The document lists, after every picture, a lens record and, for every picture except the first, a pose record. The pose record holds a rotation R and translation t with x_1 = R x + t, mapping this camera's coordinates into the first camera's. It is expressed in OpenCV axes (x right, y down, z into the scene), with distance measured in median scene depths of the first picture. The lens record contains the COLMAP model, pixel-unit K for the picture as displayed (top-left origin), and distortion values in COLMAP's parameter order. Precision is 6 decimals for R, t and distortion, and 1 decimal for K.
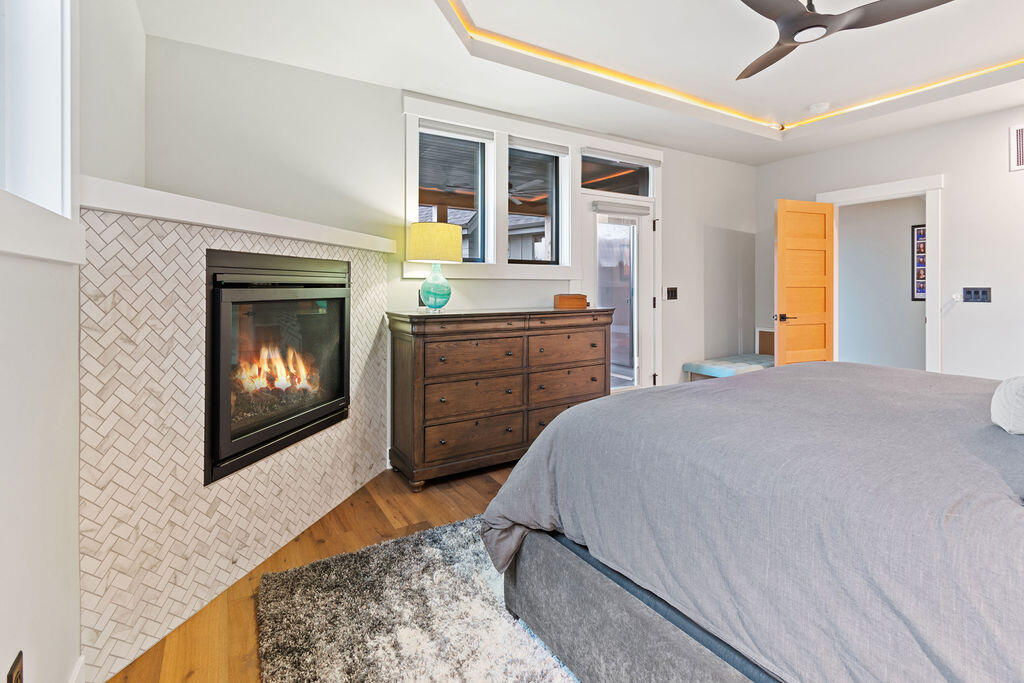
lens RADIAL K [[467.8, 0, 512.0], [0, 467.8, 311.7], [0, 0, 1]] dist [-0.000636, -0.000209]
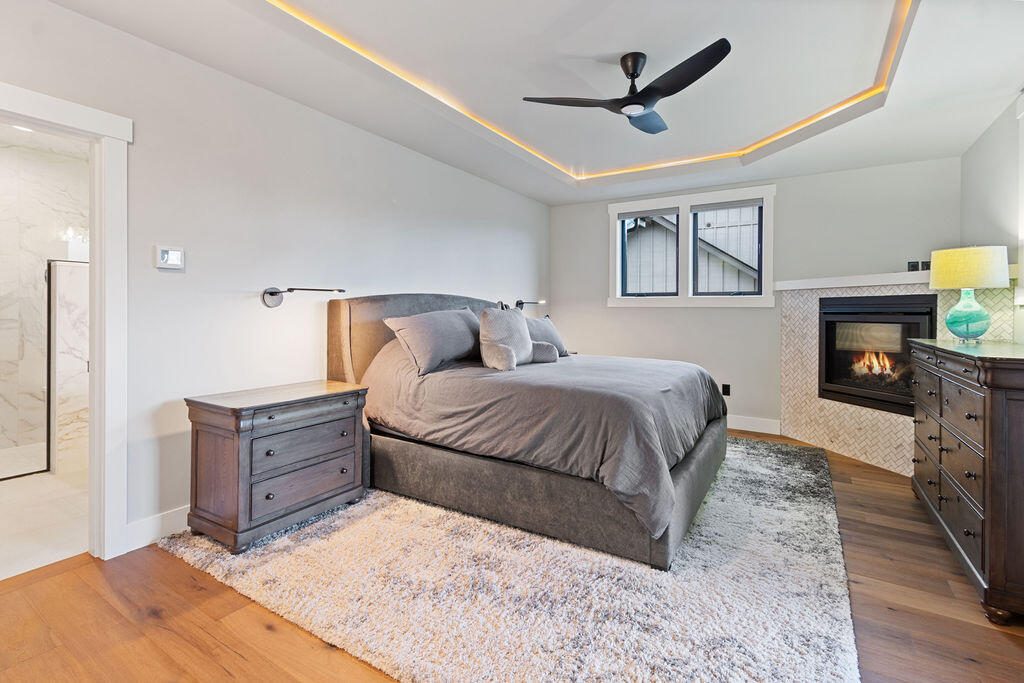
lens RADIAL K [[467.8, 0, 512.0], [0, 467.8, 311.7], [0, 0, 1]] dist [-0.000636, -0.000209]
pose [[-0.893491, -0.004730, -0.449057, 1.747539], [-0.025882, 0.998825, 0.040978, -0.115584], [0.448336, 0.048236, -0.892563, 2.325043]]
